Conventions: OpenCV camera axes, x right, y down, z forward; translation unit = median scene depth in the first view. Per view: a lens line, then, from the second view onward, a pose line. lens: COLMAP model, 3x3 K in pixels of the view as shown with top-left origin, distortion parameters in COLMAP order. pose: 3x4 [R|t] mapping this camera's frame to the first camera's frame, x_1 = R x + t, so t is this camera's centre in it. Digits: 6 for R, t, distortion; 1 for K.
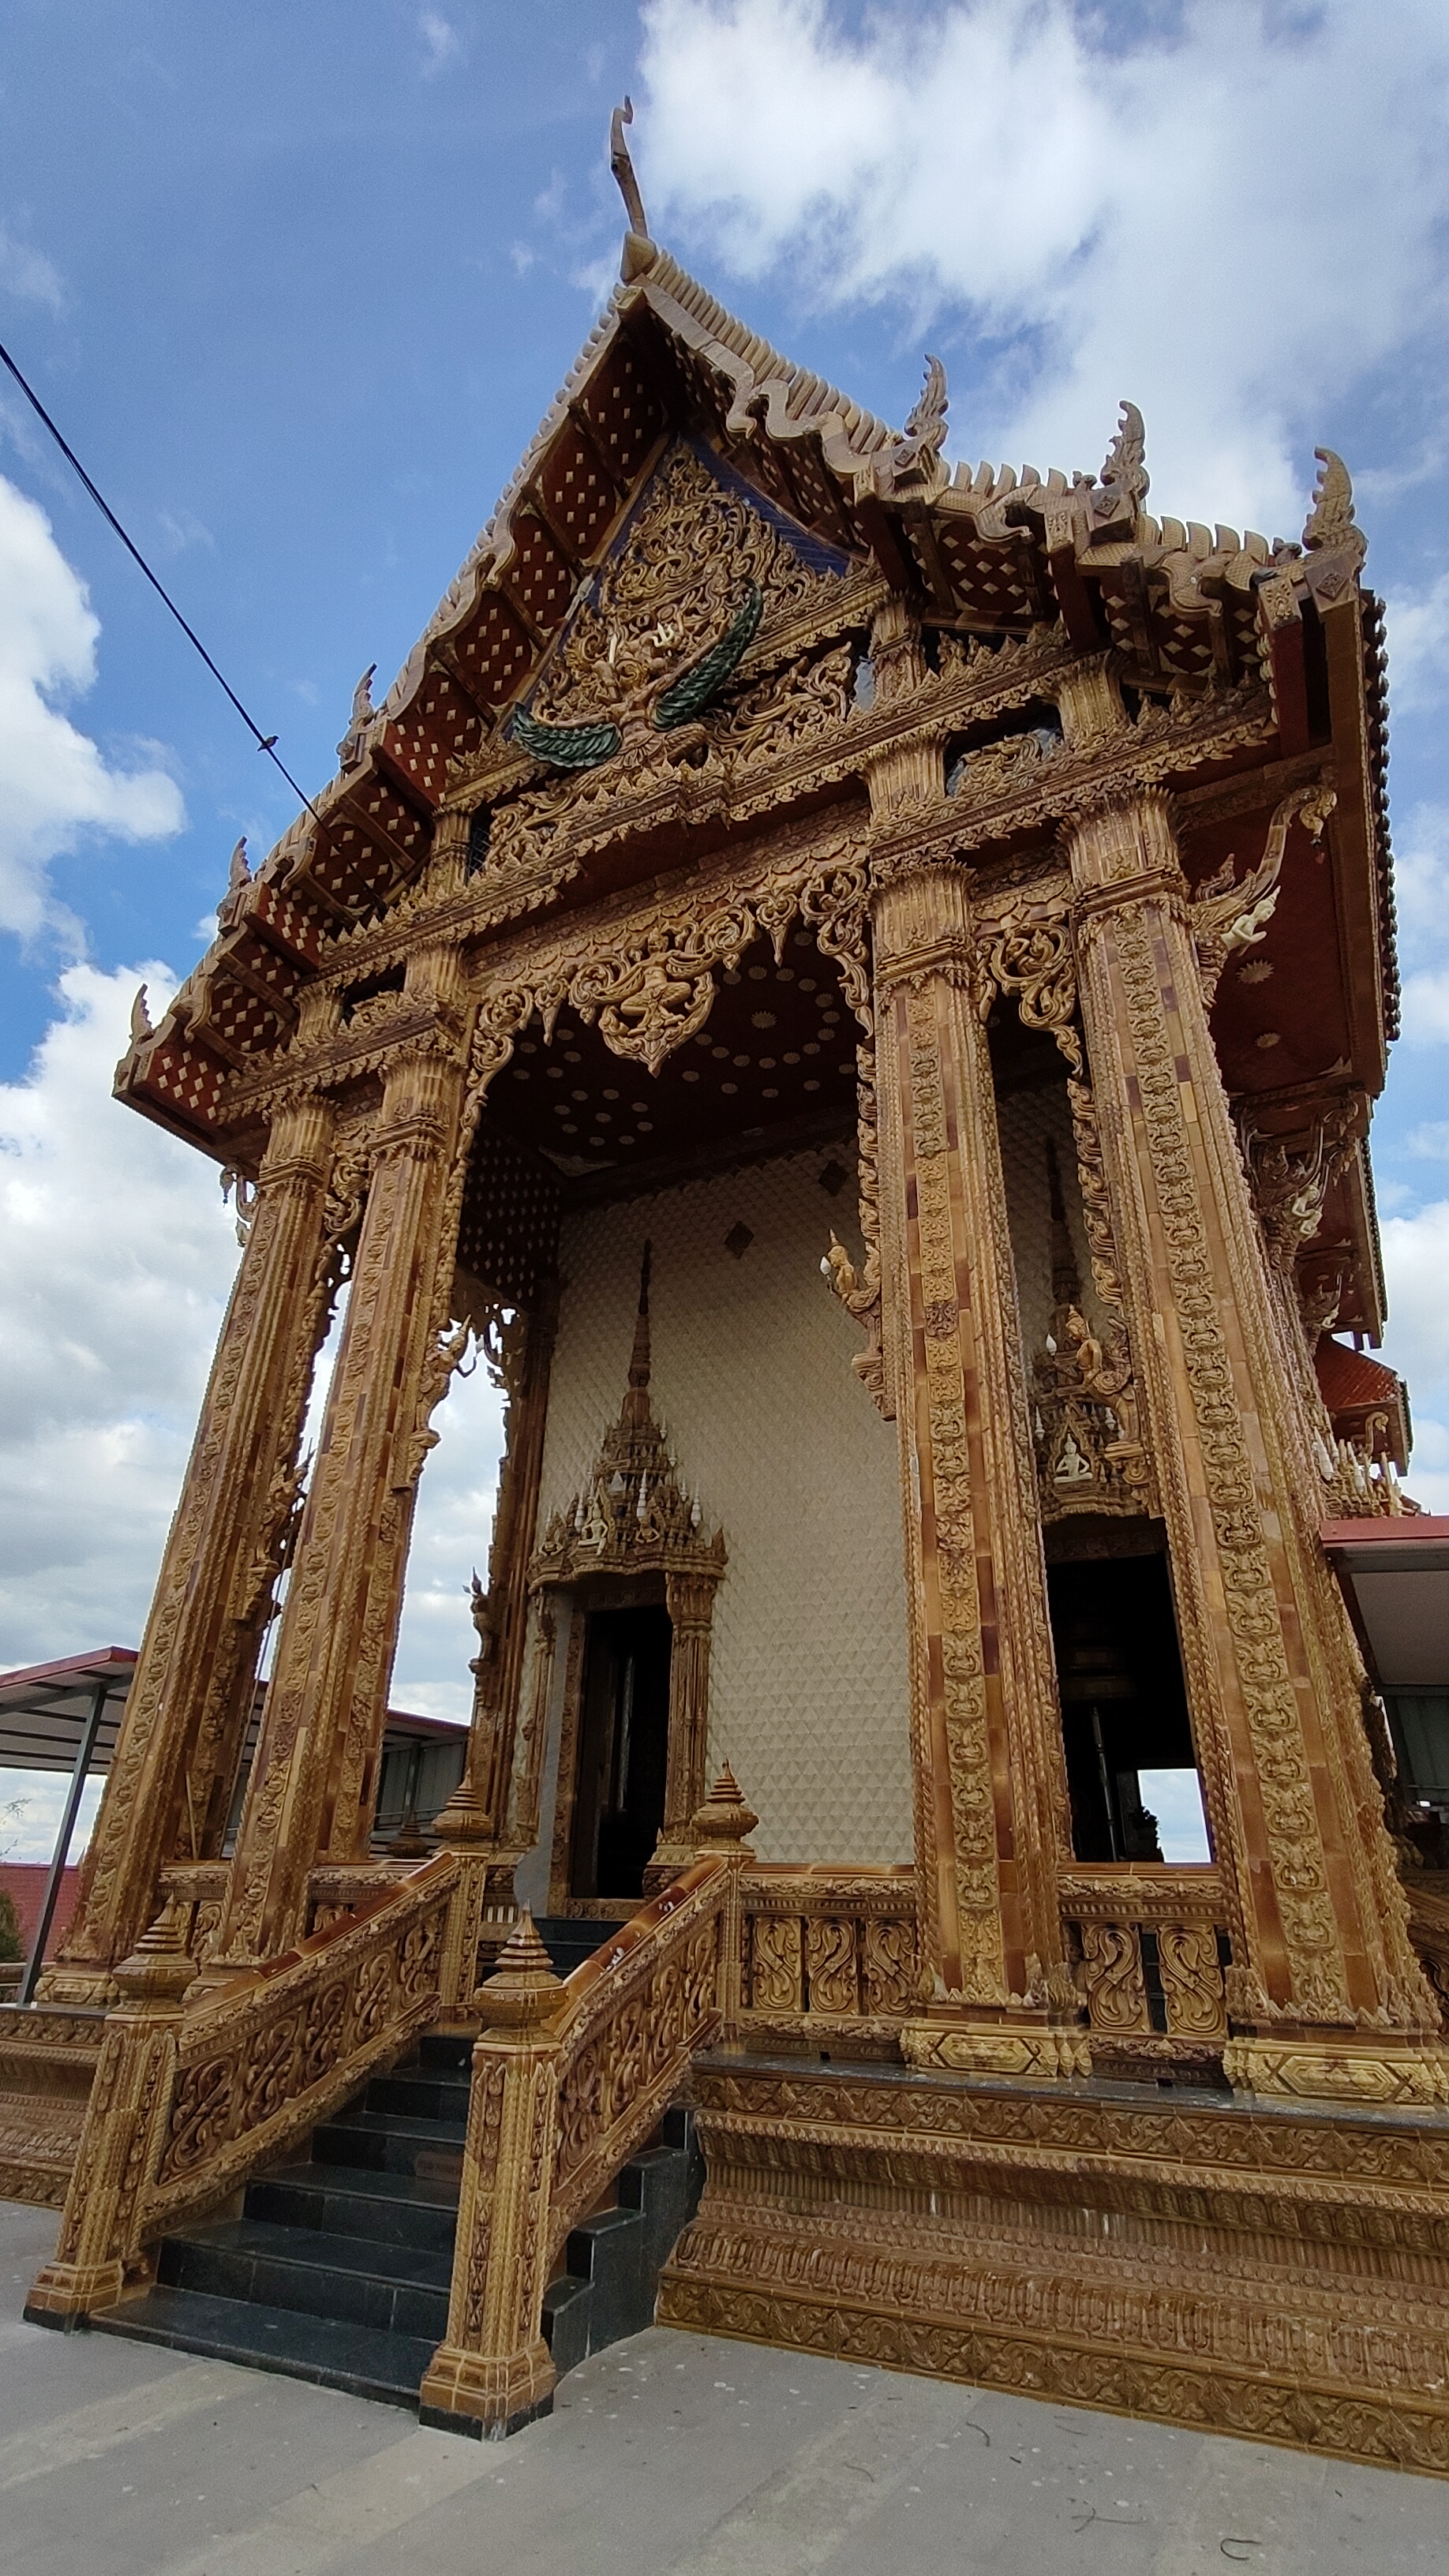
lens RADIAL K [[1192.3, 0, 736.9], [0, 1192.3, 1286.0], [0, 0, 1]] dist [0.002716, 0.000243]
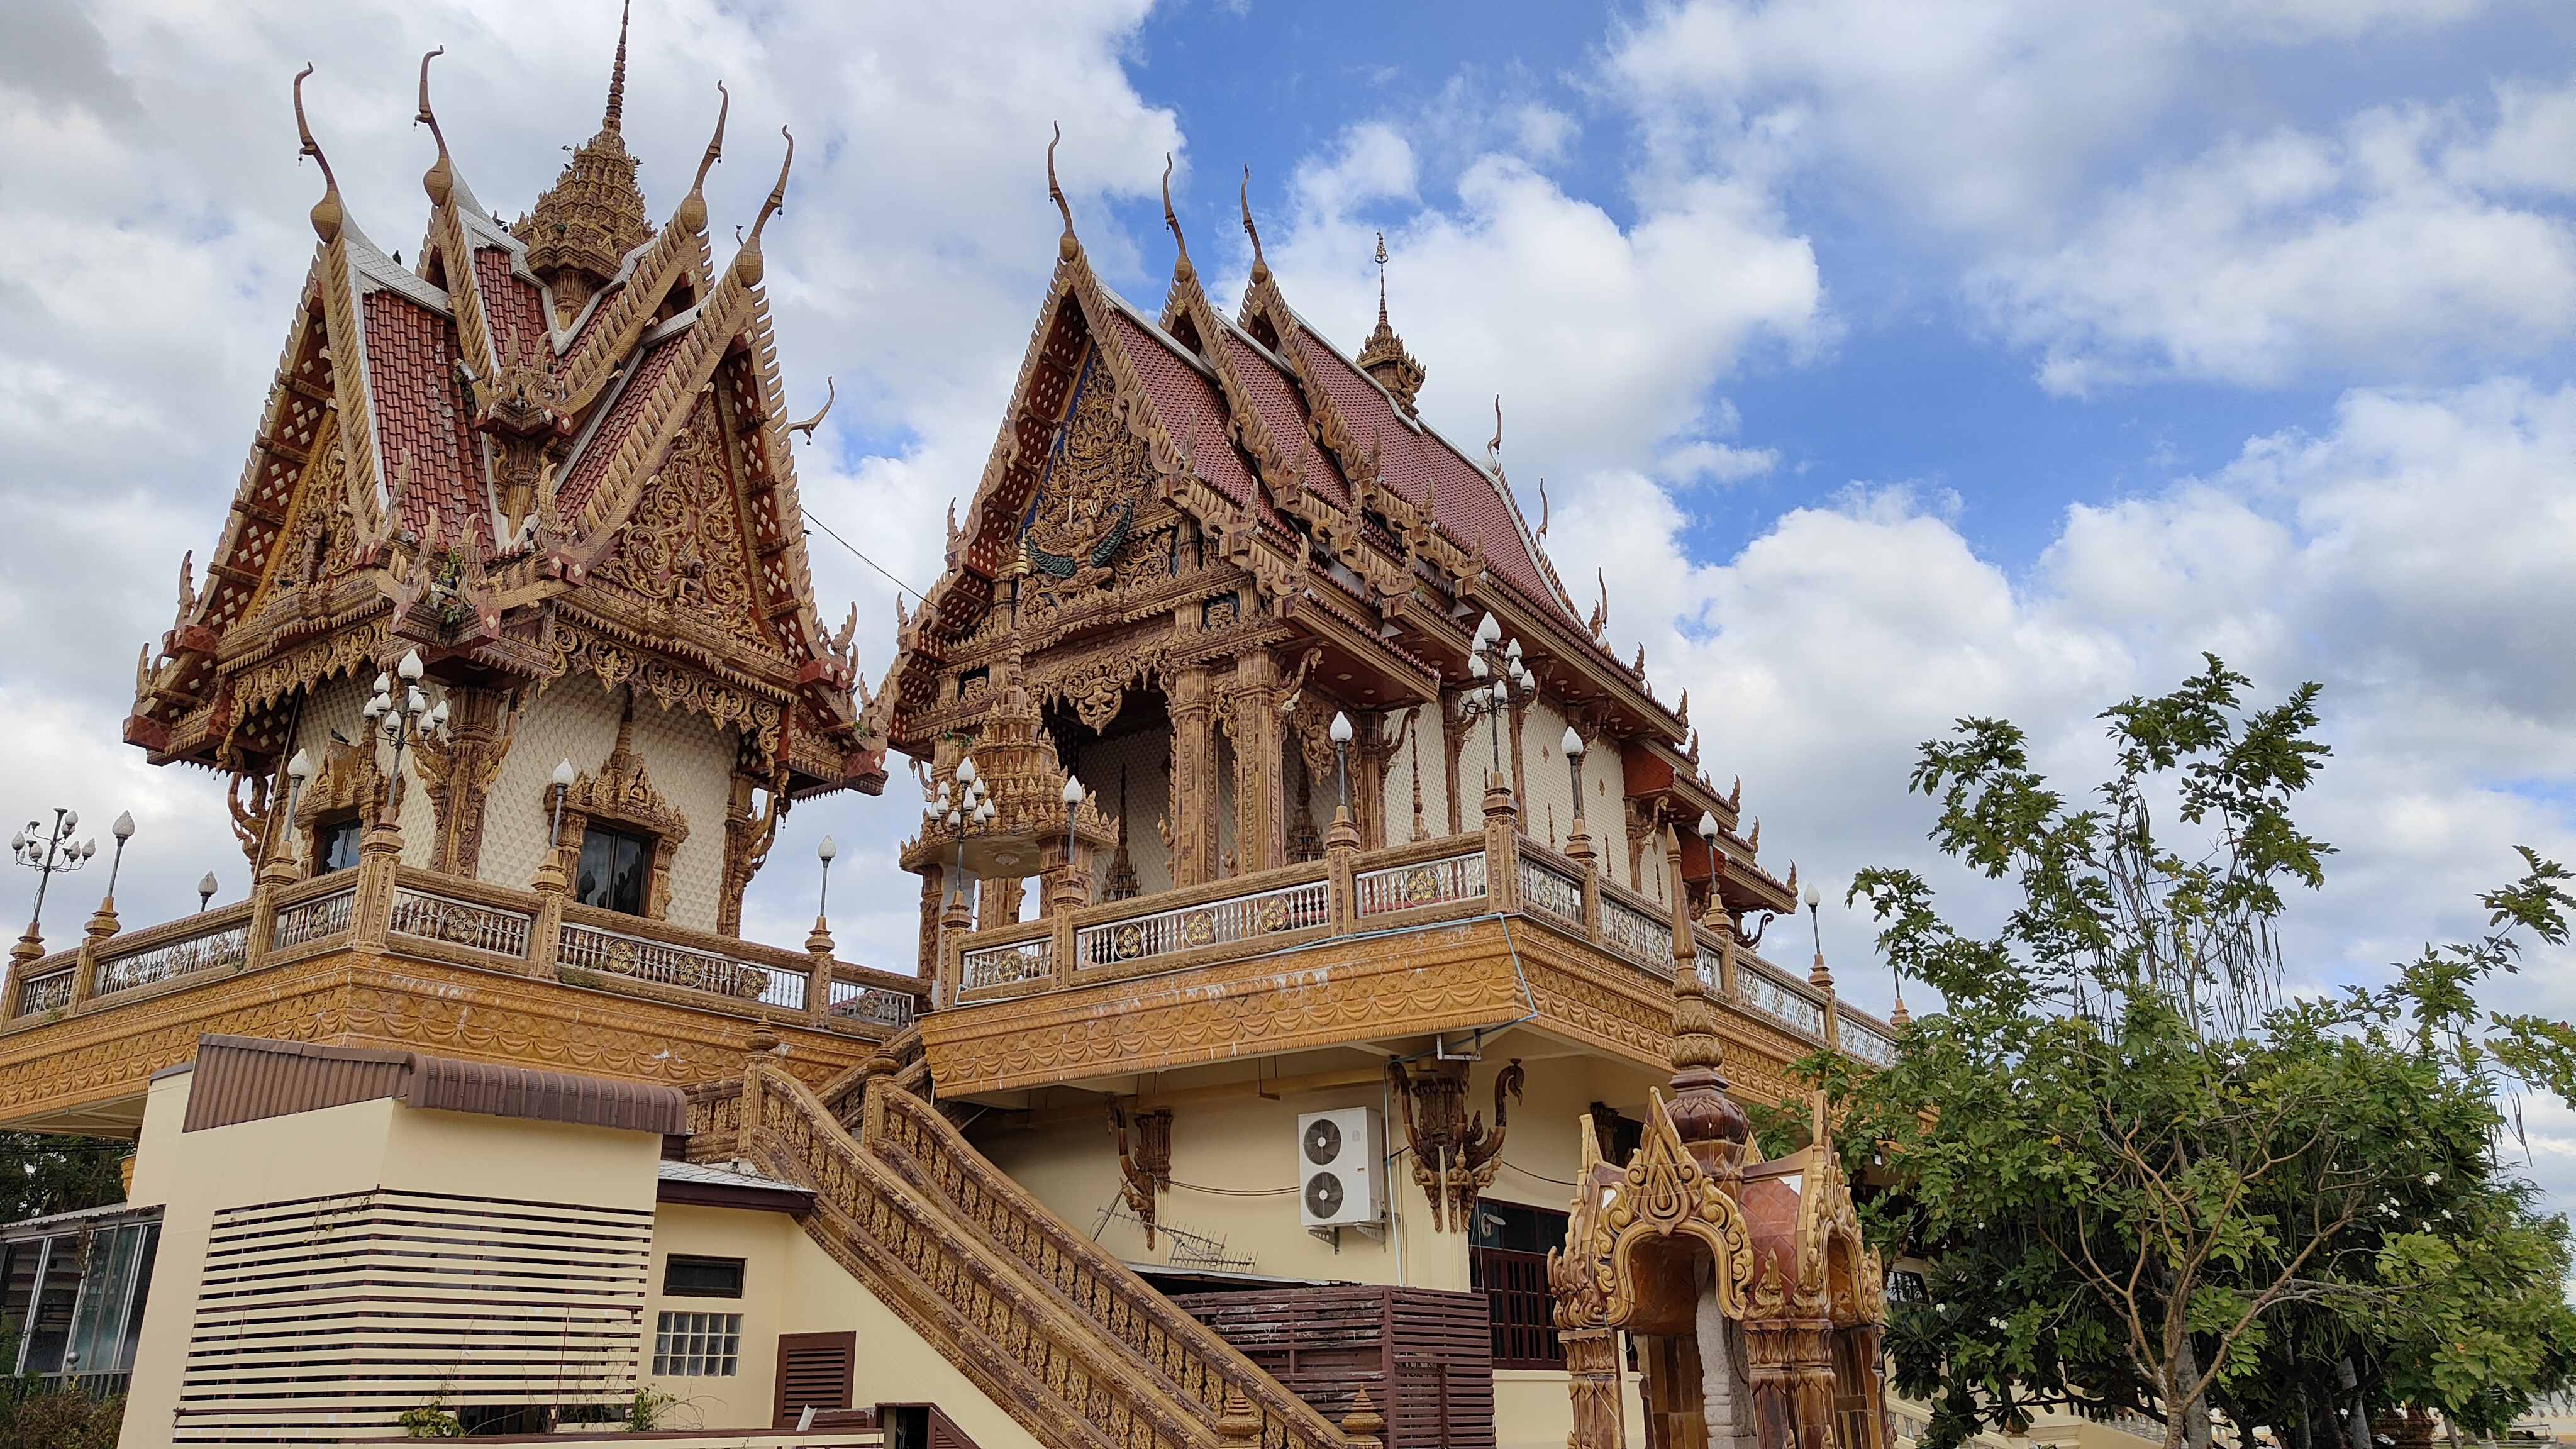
lens RADIAL K [[1775.0, 0, 1283.1], [0, 1775.0, 723.7], [0, 0, 1]] dist [-0.007083, -0.000548]
pose [[0.994057, -0.070064, -0.083321, 0.576531], [0.079438, 0.990173, 0.115095, -0.562691], [0.074438, -0.121030, 0.989854, -2.423331]]
